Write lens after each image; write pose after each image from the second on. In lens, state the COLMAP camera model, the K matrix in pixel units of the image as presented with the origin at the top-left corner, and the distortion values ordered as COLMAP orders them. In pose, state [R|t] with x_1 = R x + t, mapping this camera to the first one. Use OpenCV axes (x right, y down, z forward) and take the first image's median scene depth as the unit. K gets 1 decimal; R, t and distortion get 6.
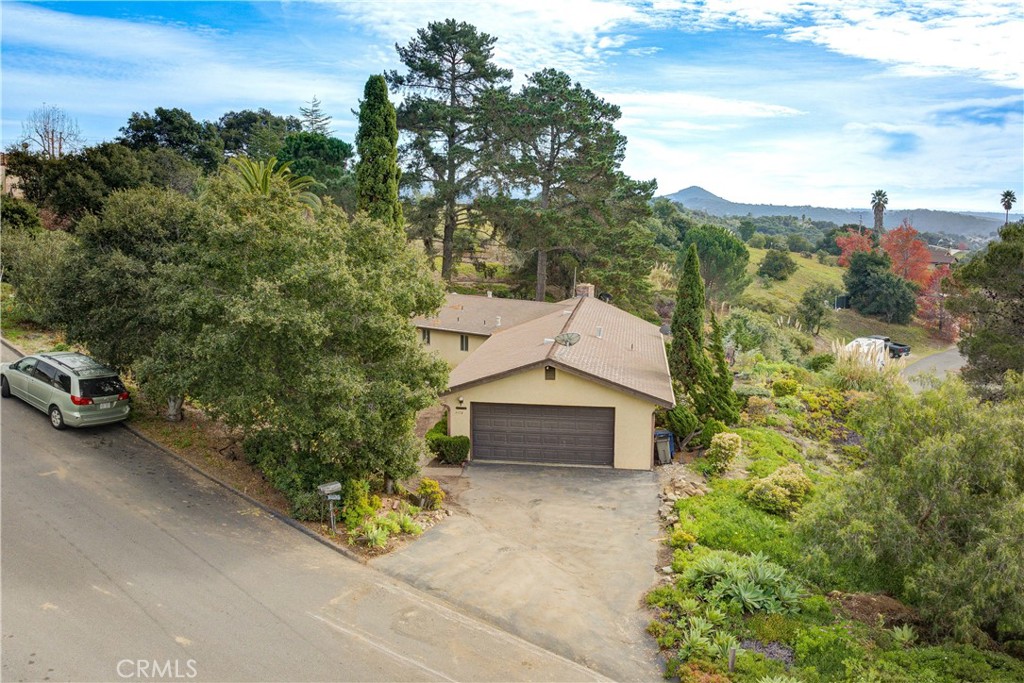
lens RADIAL K [[821.9, 0, 515.1], [0, 821.9, 340.7], [0, 0, 1]] dist [-0.090279, -0.011969]
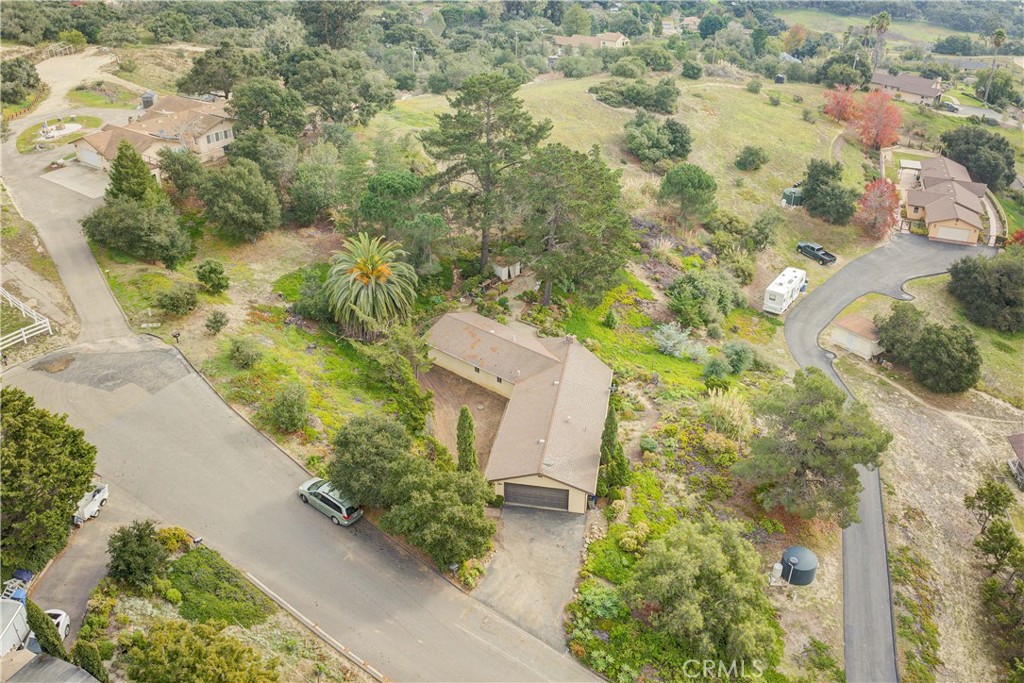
lens RADIAL K [[821.9, 0, 509.7], [0, 821.9, 341.7], [0, 0, 1]] dist [-0.090279, -0.011969]
pose [[0.999194, 0.016498, -0.036604, 0.049000], [-0.001374, 0.925200, 0.379476, -1.544348], [0.040127, -0.379120, 0.924477, -1.233921]]
